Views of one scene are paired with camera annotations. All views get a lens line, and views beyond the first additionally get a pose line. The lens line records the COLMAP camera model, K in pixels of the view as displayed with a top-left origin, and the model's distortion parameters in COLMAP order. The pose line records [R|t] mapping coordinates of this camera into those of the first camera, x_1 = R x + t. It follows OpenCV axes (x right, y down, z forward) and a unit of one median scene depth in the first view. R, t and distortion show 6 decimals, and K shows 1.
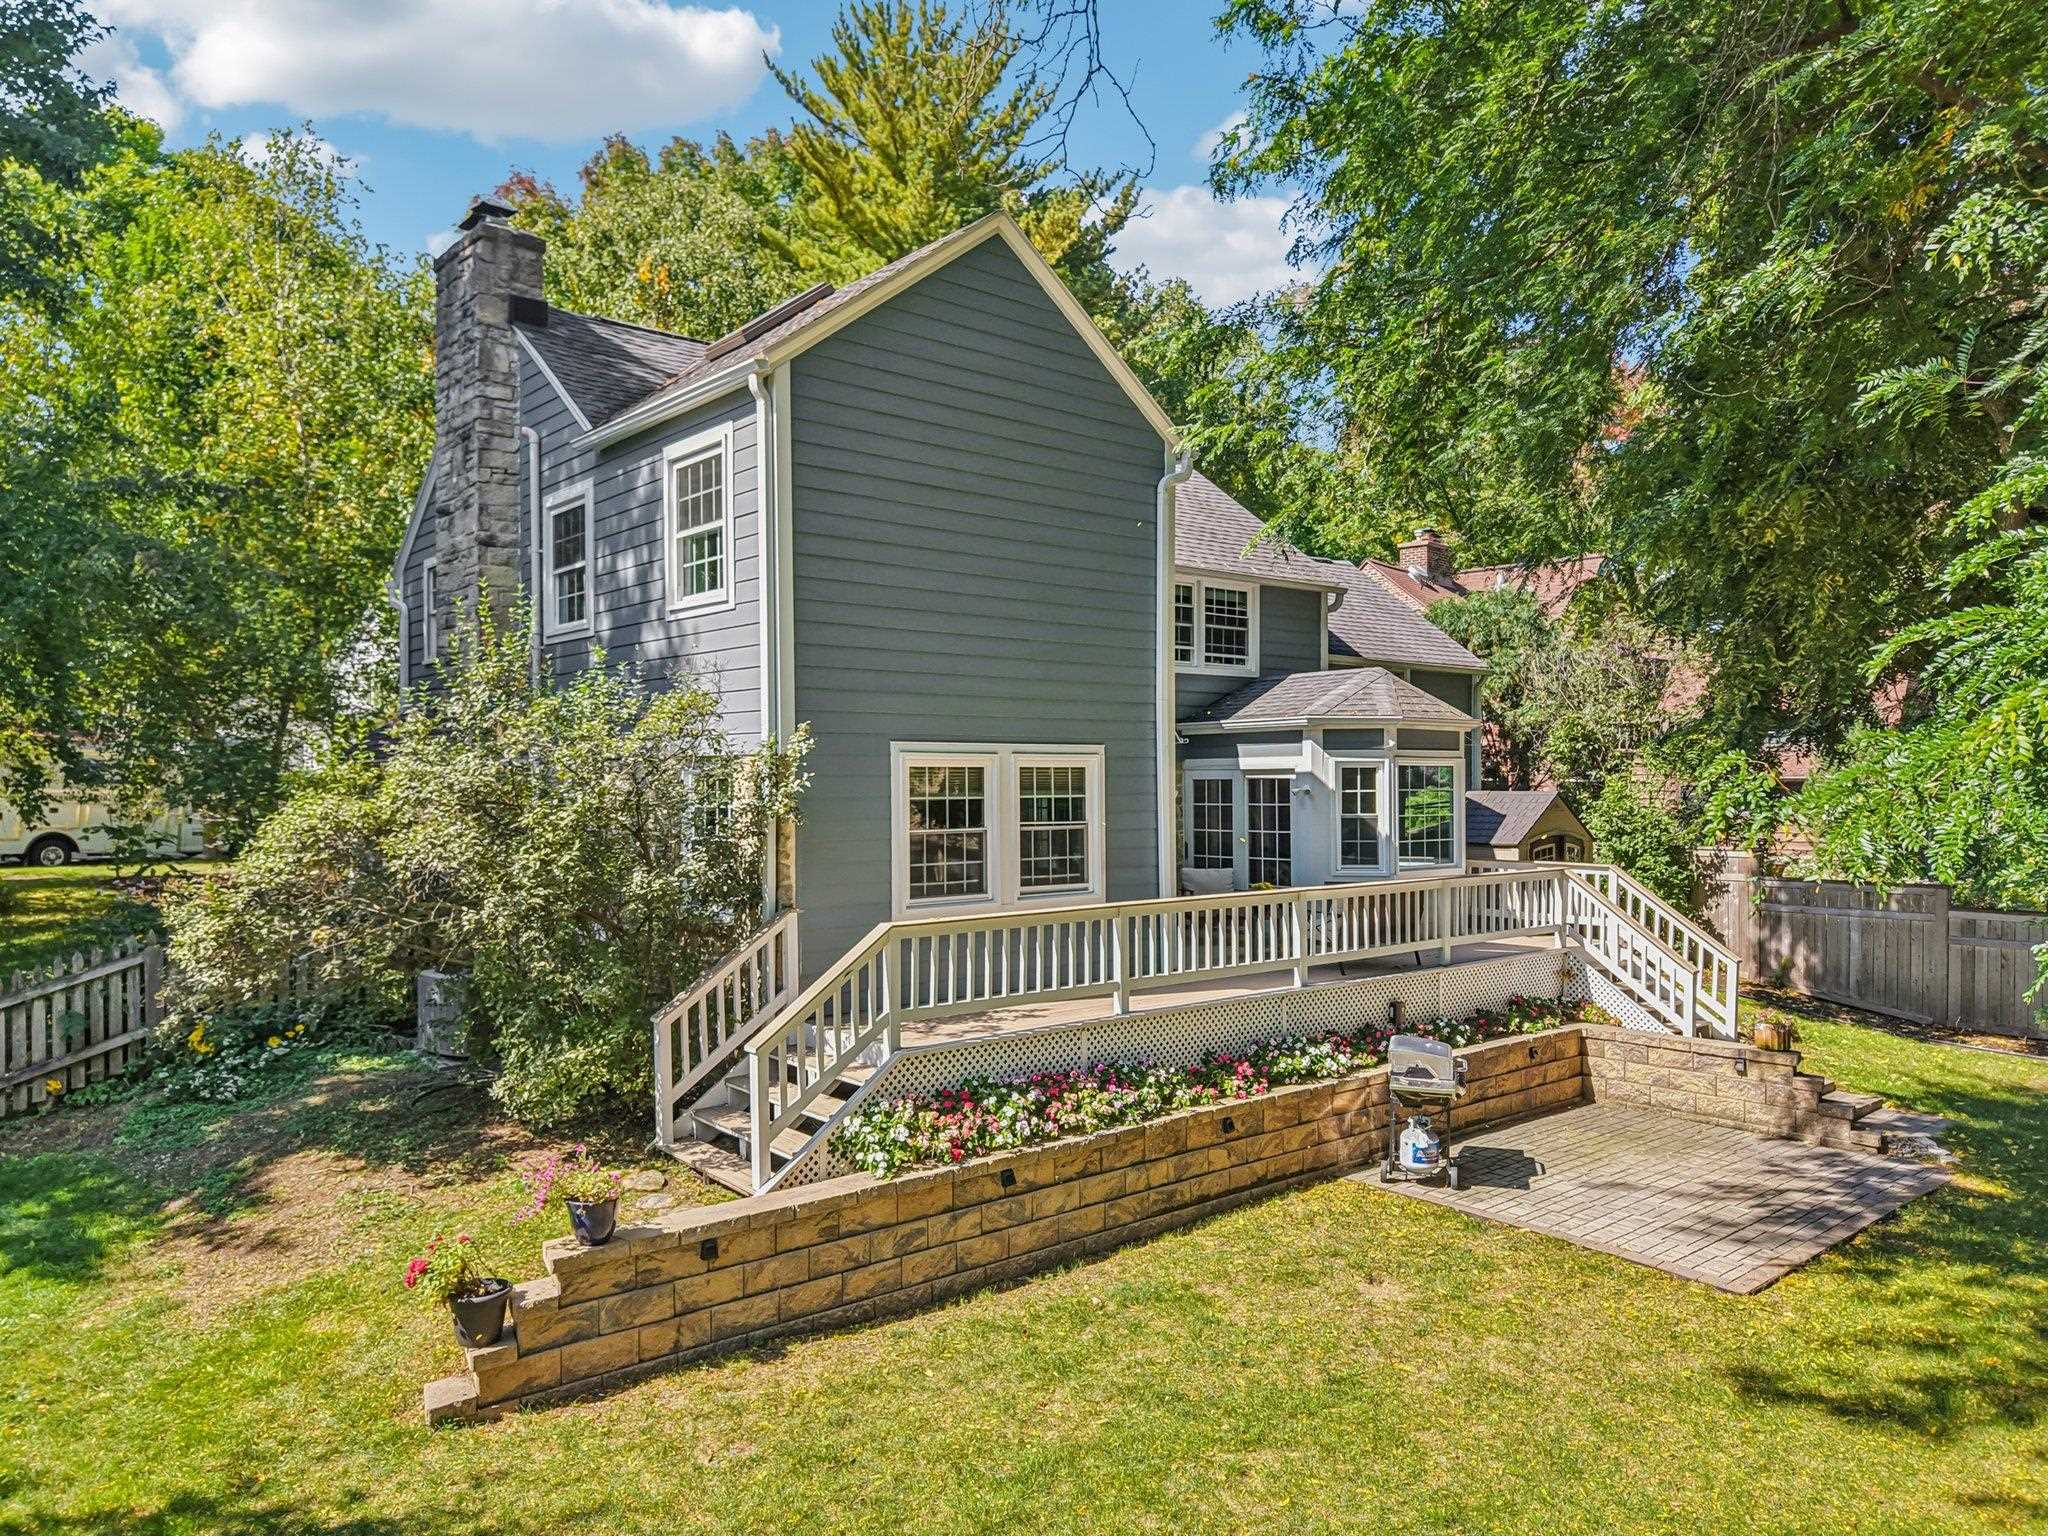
lens RADIAL K [[1433.2, 0, 1075.5], [0, 1433.2, 766.7], [0, 0, 1]] dist [0.005927, -0.001568]
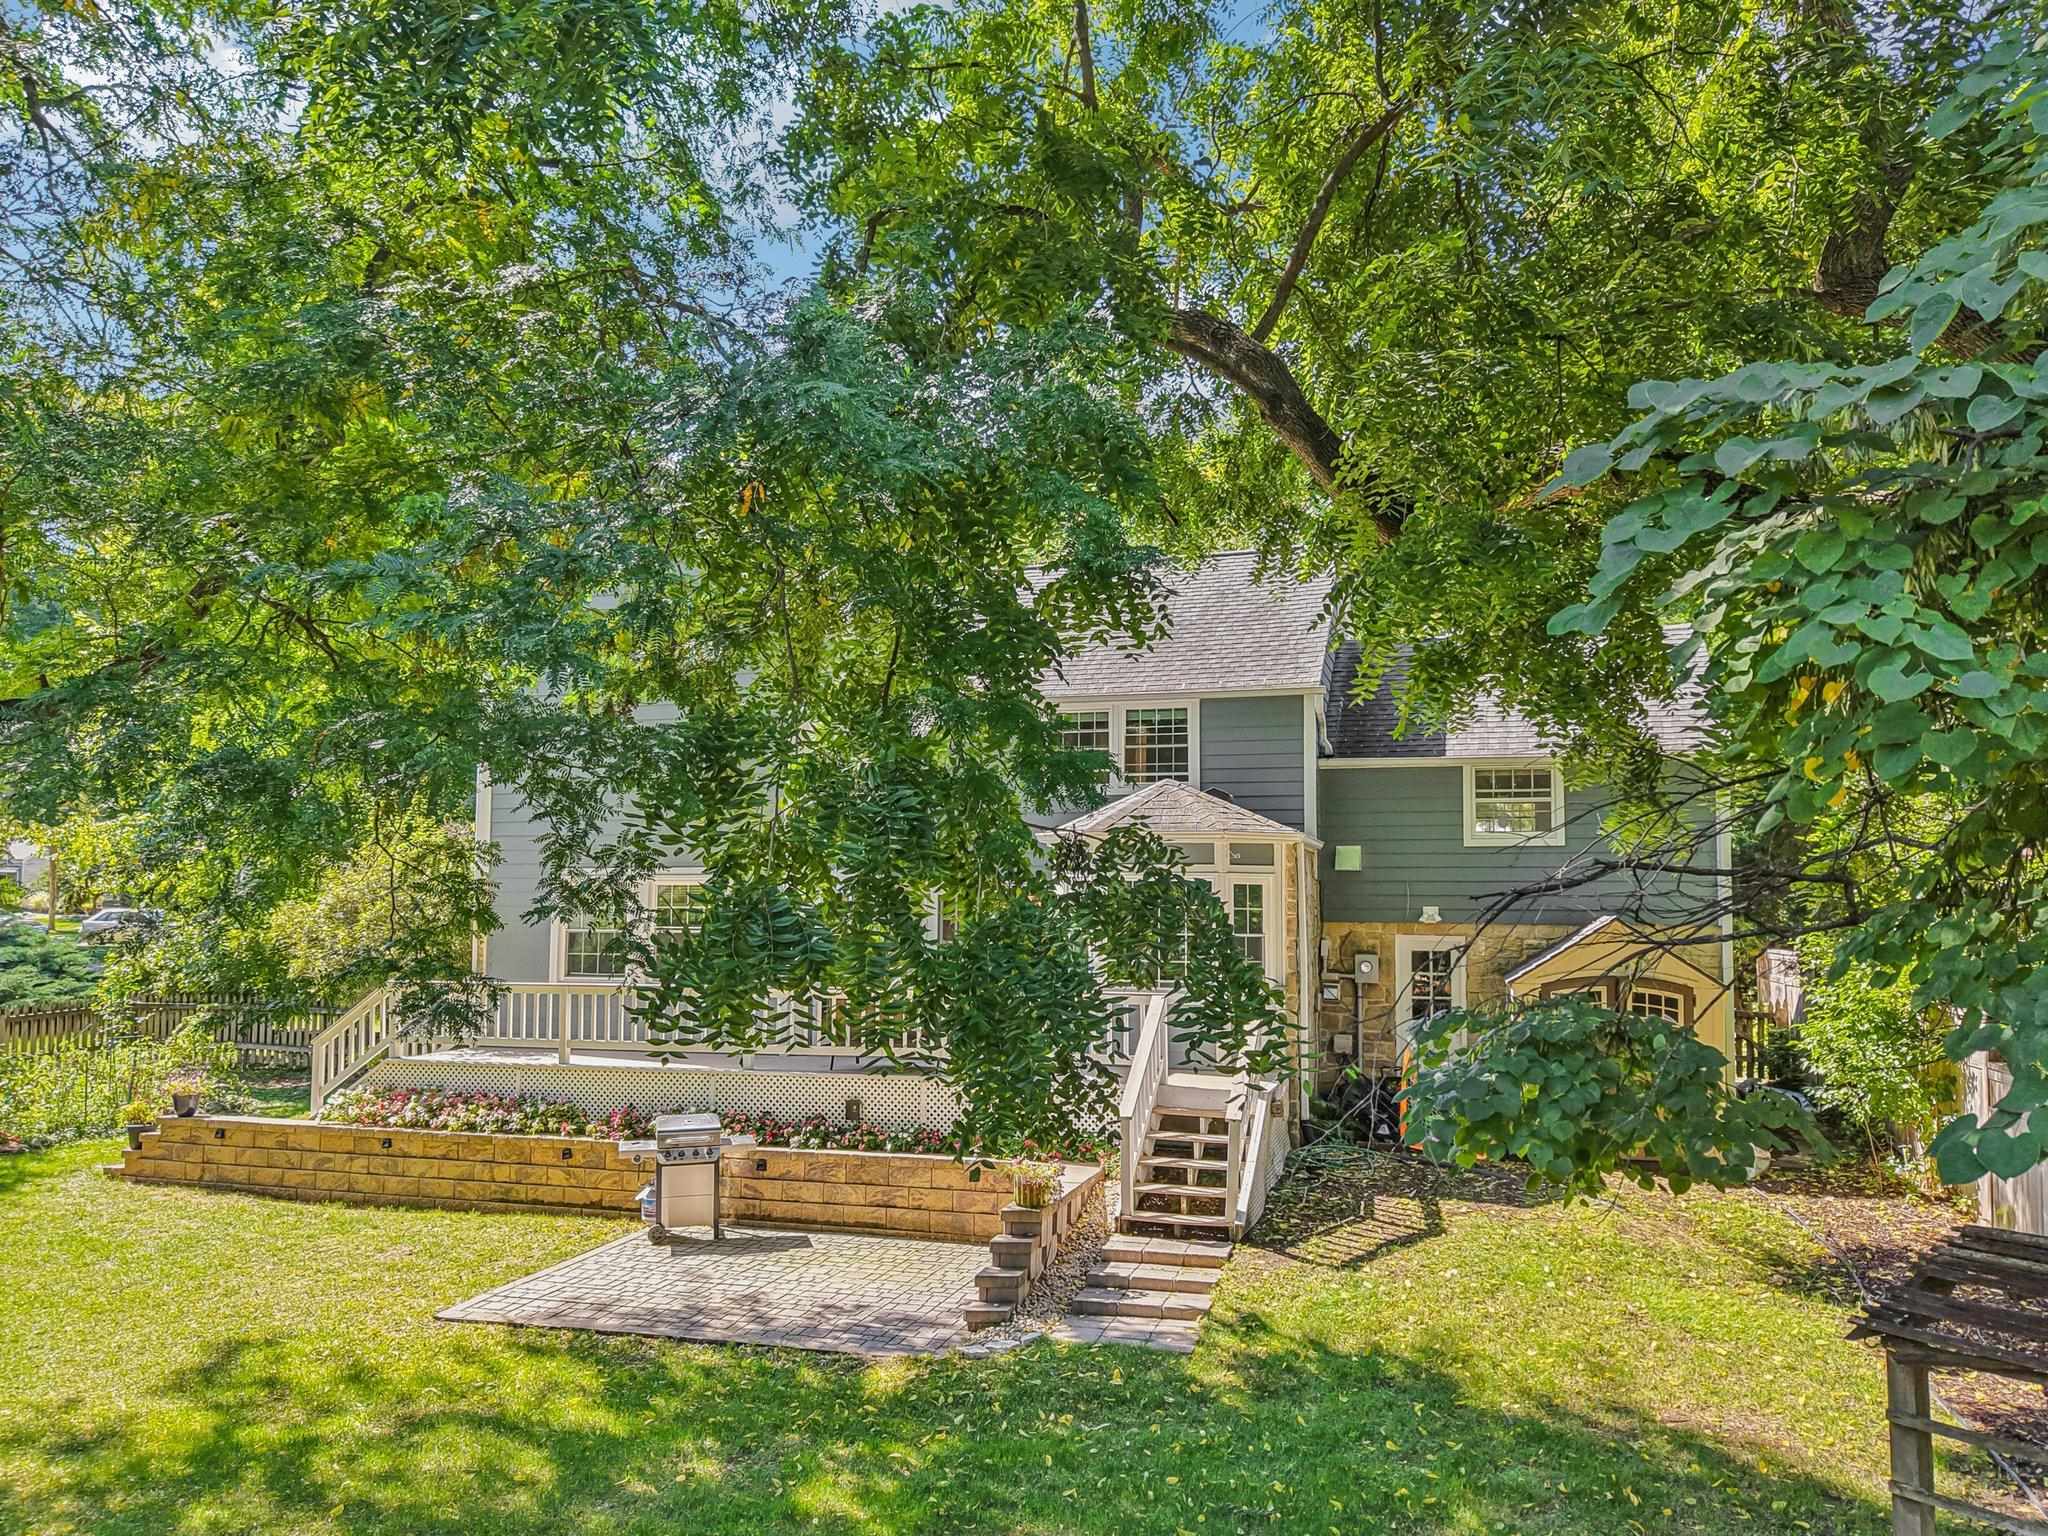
lens RADIAL K [[1443.7, 0, 1066.9], [0, 1443.7, 832.1], [0, 0, 1]] dist [0.003961, 0.002128]
pose [[0.531512, -0.047304, -0.845729, 1.480188], [0.001489, 0.998490, -0.054913, 0.027855], [0.847050, 0.027928, 0.530779, 0.670723]]
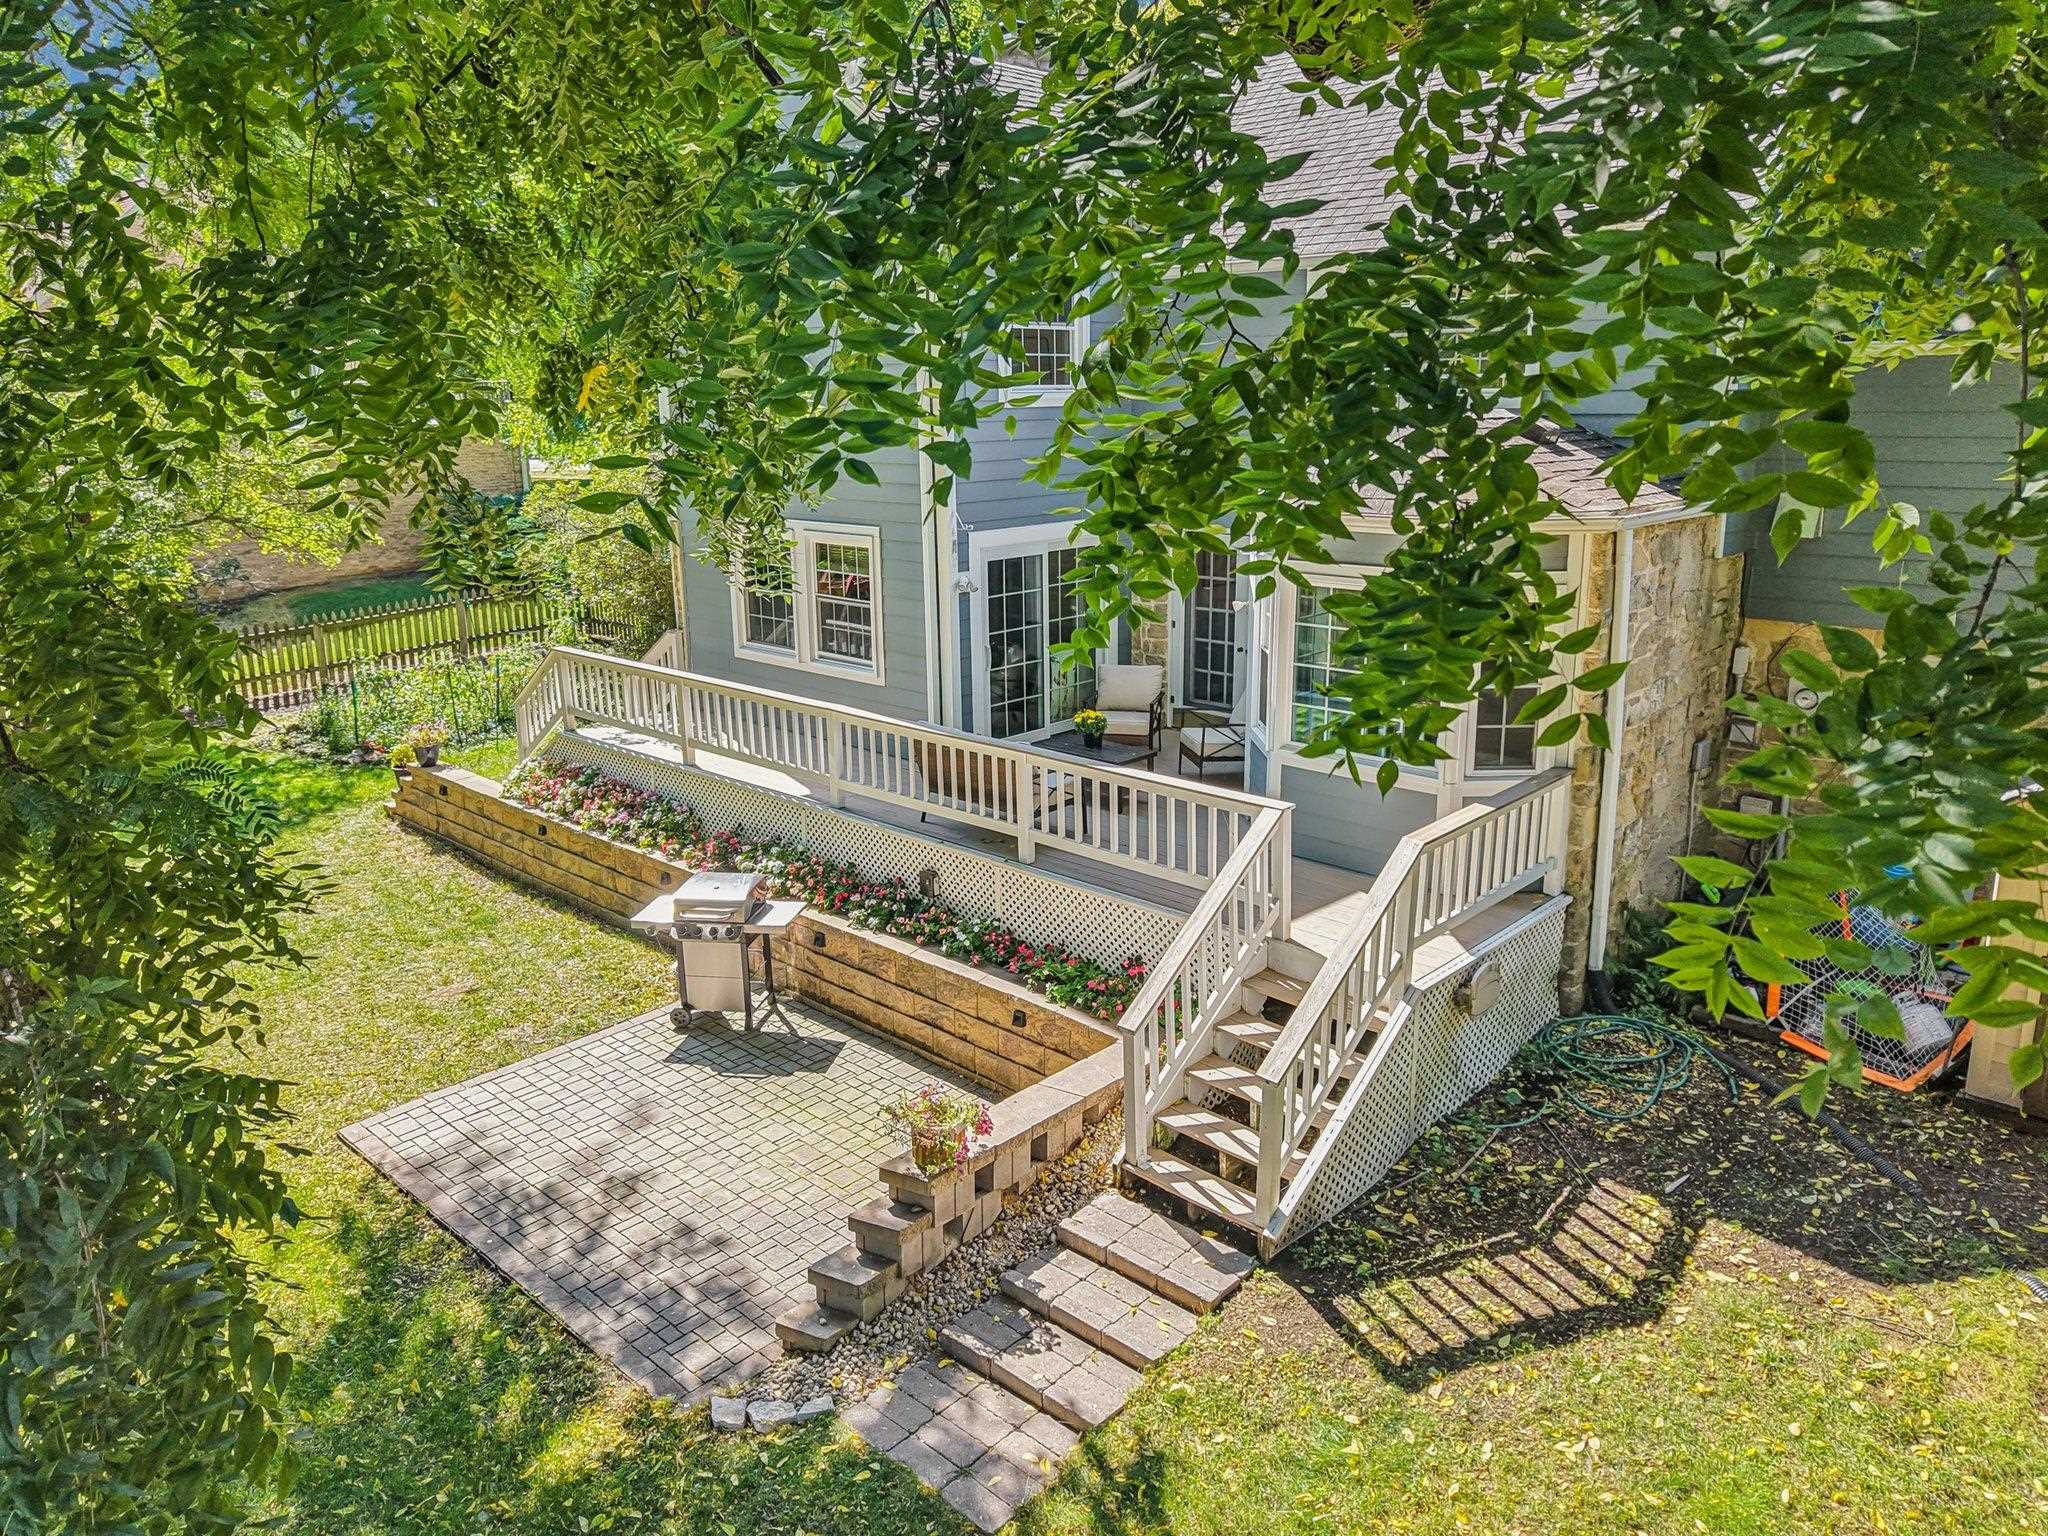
lens RADIAL K [[1437.5, 0, 1027.7], [0, 1437.5, 739.8], [0, 0, 1]] dist [0.024080, -0.005261]
pose [[0.070908, 0.235206, -0.969356, 1.211365], [0.021444, 0.971218, 0.237226, -0.125290], [0.997252, -0.037608, 0.063824, 1.213905]]
